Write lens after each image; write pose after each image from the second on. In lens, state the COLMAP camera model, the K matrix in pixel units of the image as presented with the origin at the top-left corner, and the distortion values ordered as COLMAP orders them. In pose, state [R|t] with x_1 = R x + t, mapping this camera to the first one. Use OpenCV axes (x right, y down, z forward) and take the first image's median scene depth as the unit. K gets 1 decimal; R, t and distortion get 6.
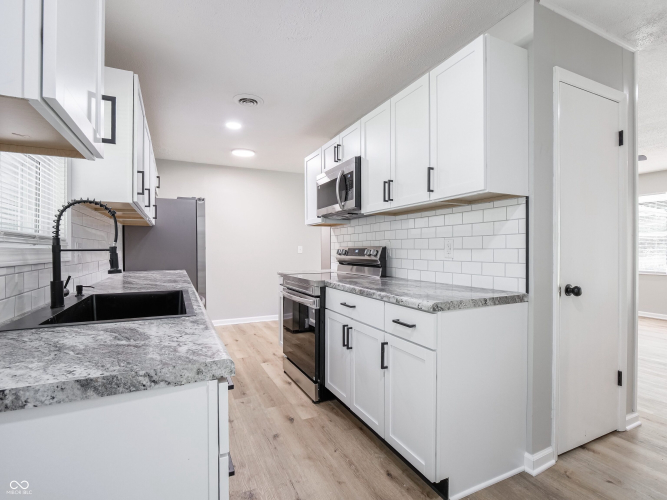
lens RADIAL K [[332.1, 0, 333.5], [0, 332.1, 250.0], [0, 0, 1]] dist [-0.003698, -0.000297]
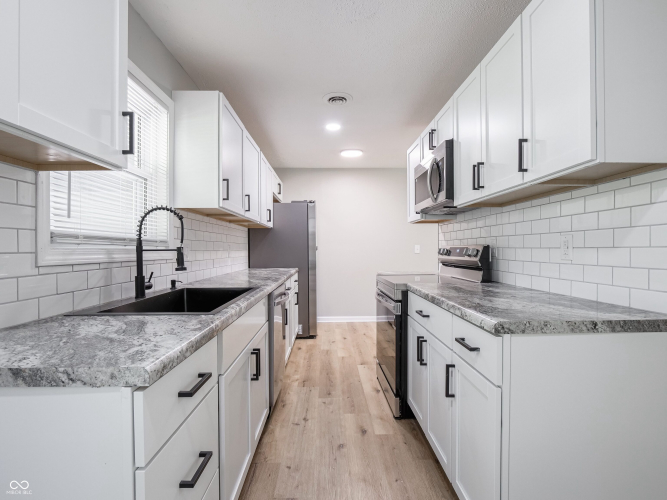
lens RADIAL K [[329.9, 0, 333.5], [0, 329.9, 250.0], [0, 0, 1]] dist [-0.006978, -0.000784]
pose [[0.909605, -0.001345, -0.415473, 0.192823], [0.002078, 0.999997, 0.001312, -0.000093], [0.415470, -0.002057, 0.909605, 0.133619]]
